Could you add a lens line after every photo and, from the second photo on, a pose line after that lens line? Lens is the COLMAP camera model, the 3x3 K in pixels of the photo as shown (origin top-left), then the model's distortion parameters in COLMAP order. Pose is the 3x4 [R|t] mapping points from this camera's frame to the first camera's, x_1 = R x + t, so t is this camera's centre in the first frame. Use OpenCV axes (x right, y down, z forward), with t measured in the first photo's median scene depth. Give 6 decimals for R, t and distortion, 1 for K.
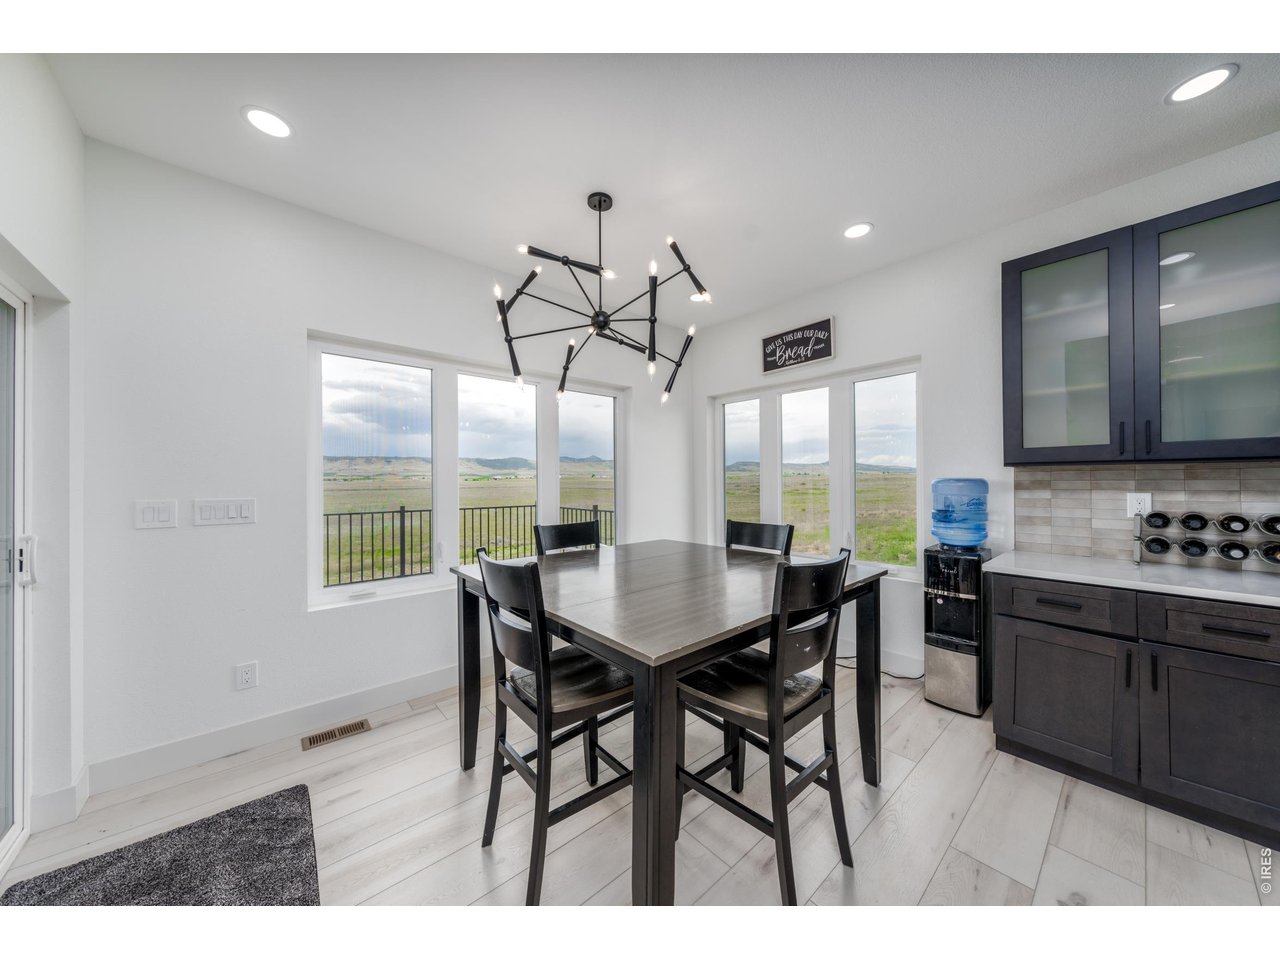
lens RADIAL K [[450.3, 0, 644.0], [0, 450.3, 481.3], [0, 0, 1]] dist [0.000546, 0.000097]
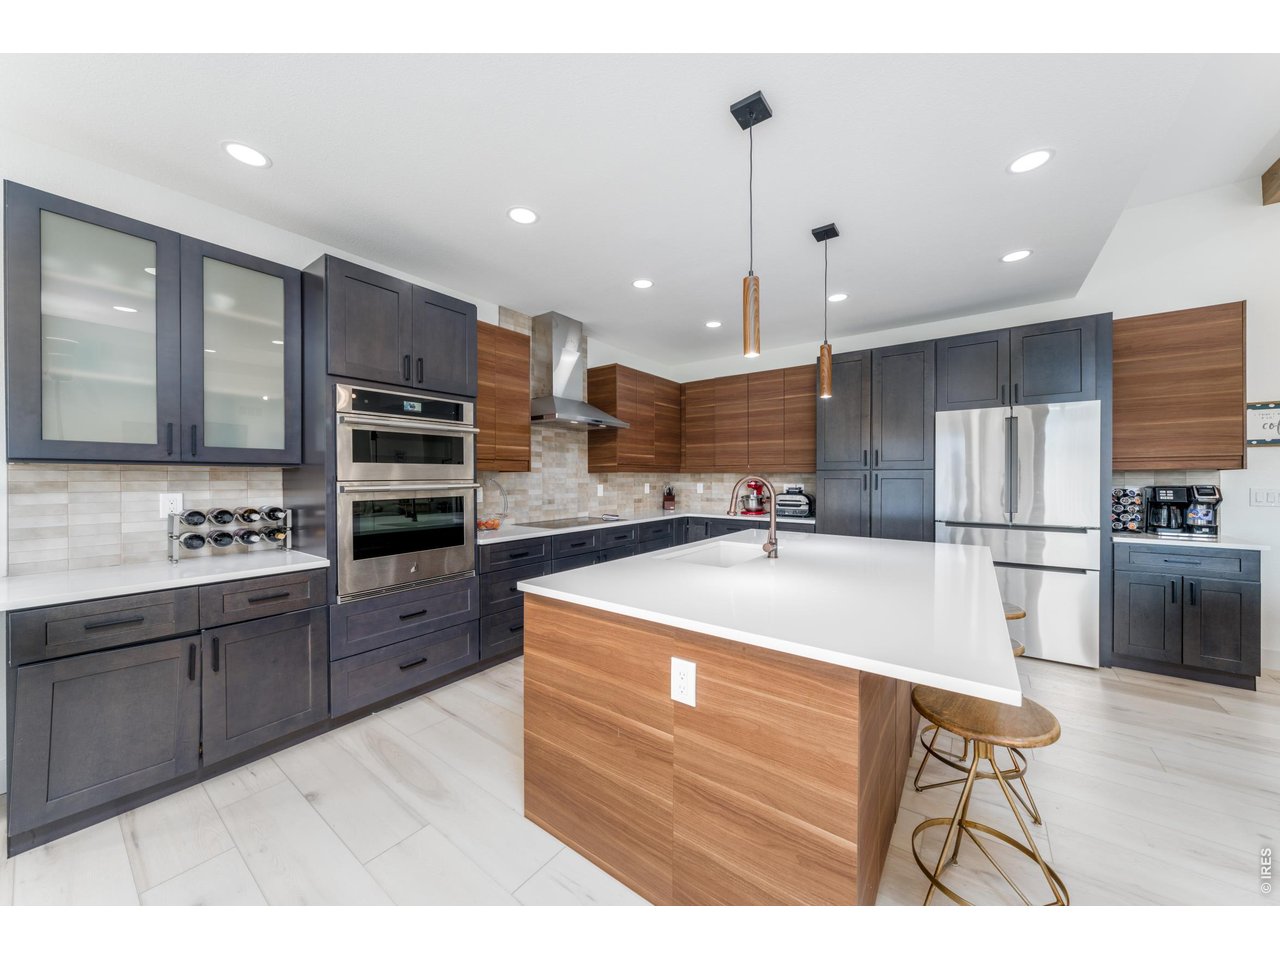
lens RADIAL K [[450.3, 0, 643.2], [0, 450.3, 478.6], [0, 0, 1]] dist [0.000546, 0.000097]
pose [[-0.215374, 0.005967, 0.976513, -0.145296], [0.004176, 0.999978, -0.005189, 0.002033], [-0.976523, 0.002961, -0.215394, 0.183498]]
